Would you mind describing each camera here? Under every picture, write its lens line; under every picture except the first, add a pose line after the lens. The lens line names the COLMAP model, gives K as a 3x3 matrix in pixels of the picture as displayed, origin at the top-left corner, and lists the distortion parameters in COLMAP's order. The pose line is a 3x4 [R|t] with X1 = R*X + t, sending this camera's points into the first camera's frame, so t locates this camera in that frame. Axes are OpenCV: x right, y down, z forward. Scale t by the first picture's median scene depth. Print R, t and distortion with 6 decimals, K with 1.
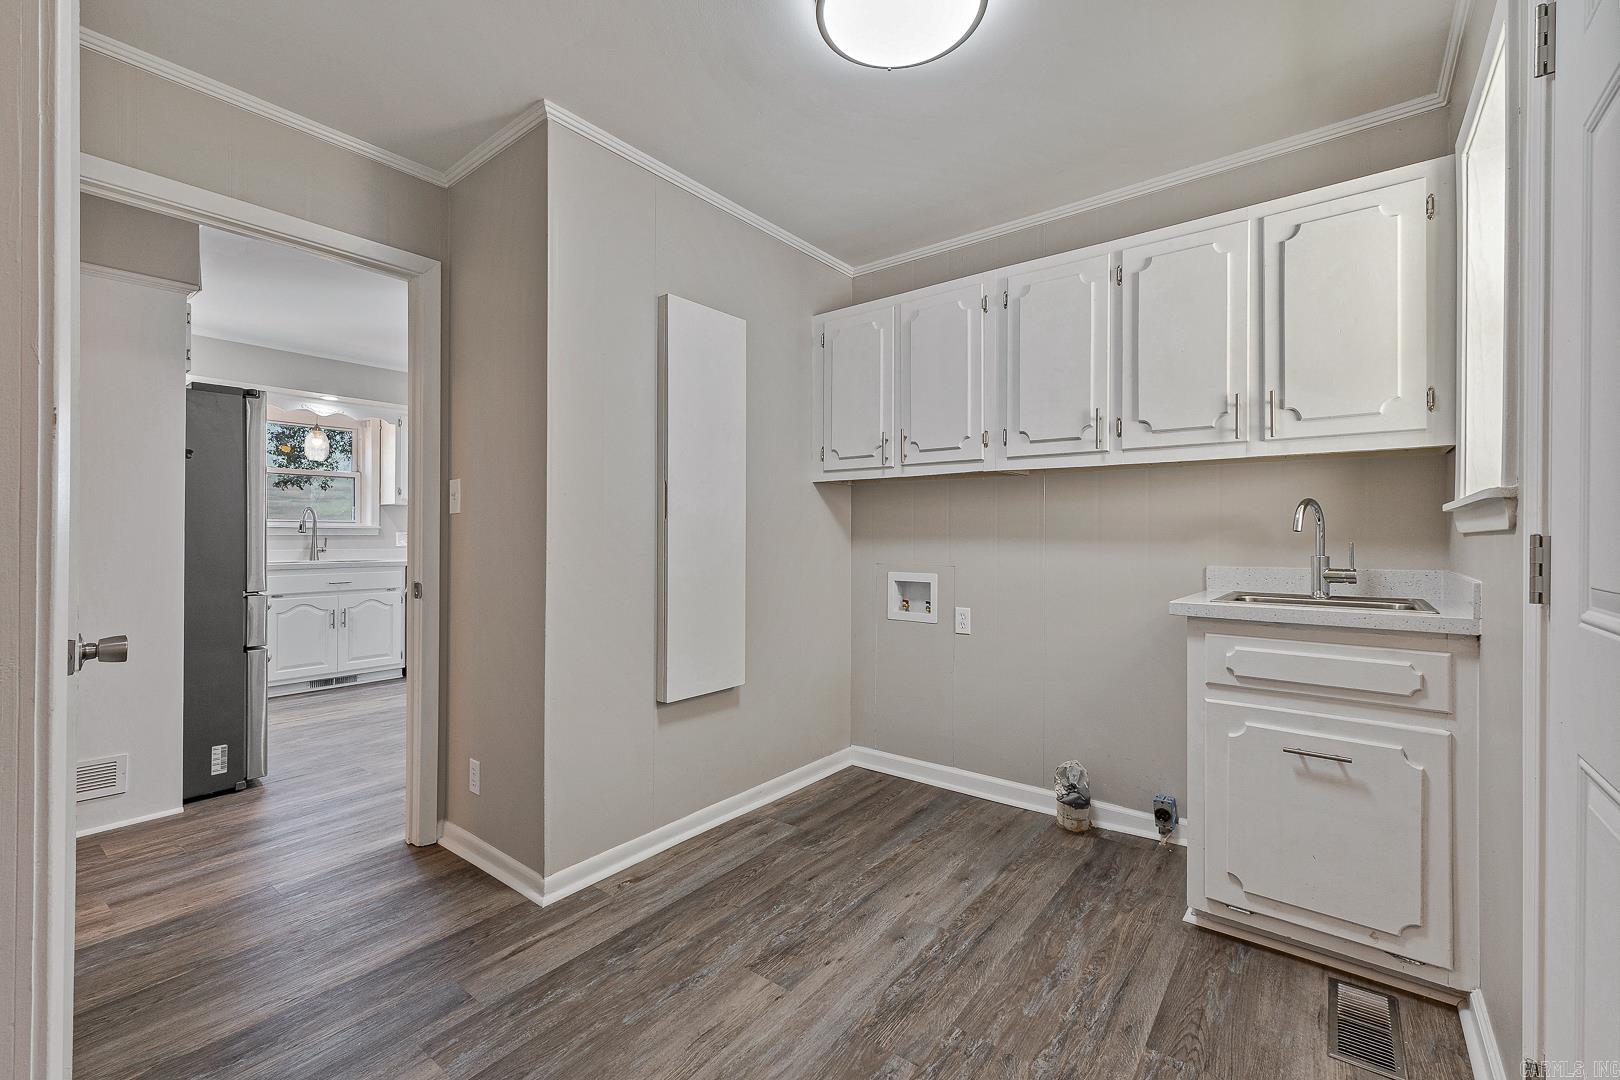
lens RADIAL K [[684.3, 0, 814.0], [0, 684.3, 530.2], [0, 0, 1]] dist [0.003197, 0.000332]
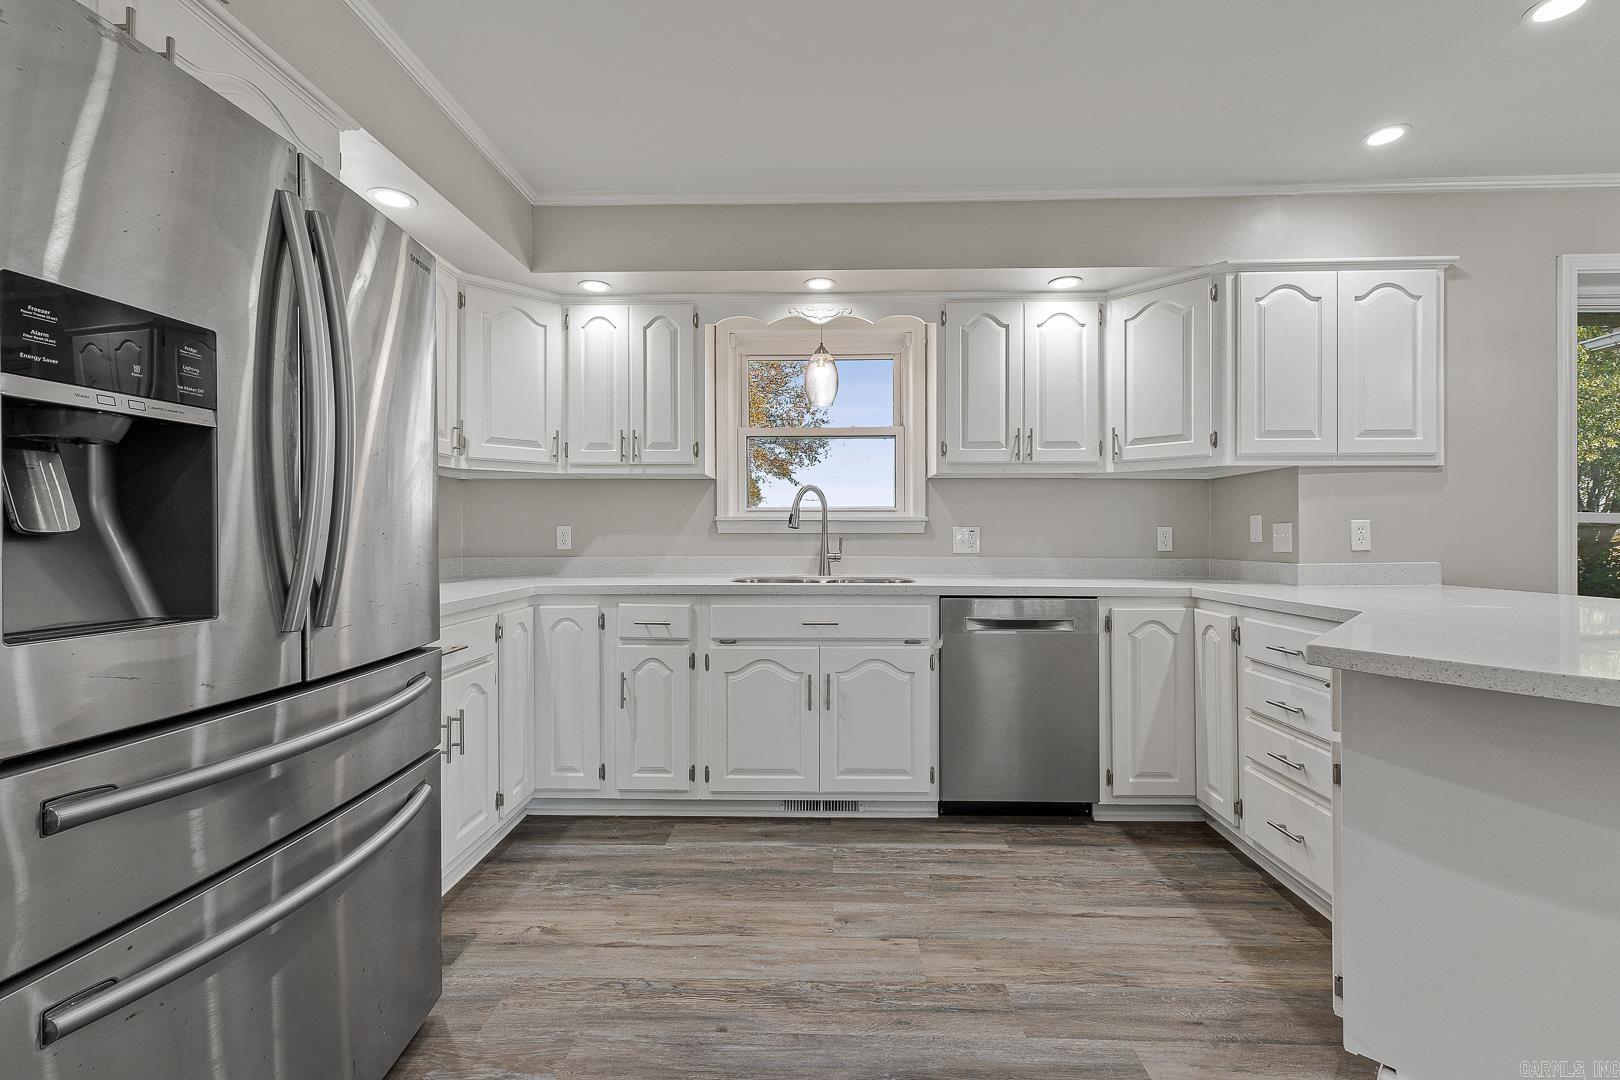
lens RADIAL K [[684.3, 0, 814.0], [0, 684.3, 530.2], [0, 0, 1]] dist [0.003197, 0.000332]
pose [[0.597478, -0.003063, -0.801879, -0.276645], [0.006239, 0.999980, 0.000829, 0.004771], [0.801861, -0.005498, 0.597485, 0.686890]]
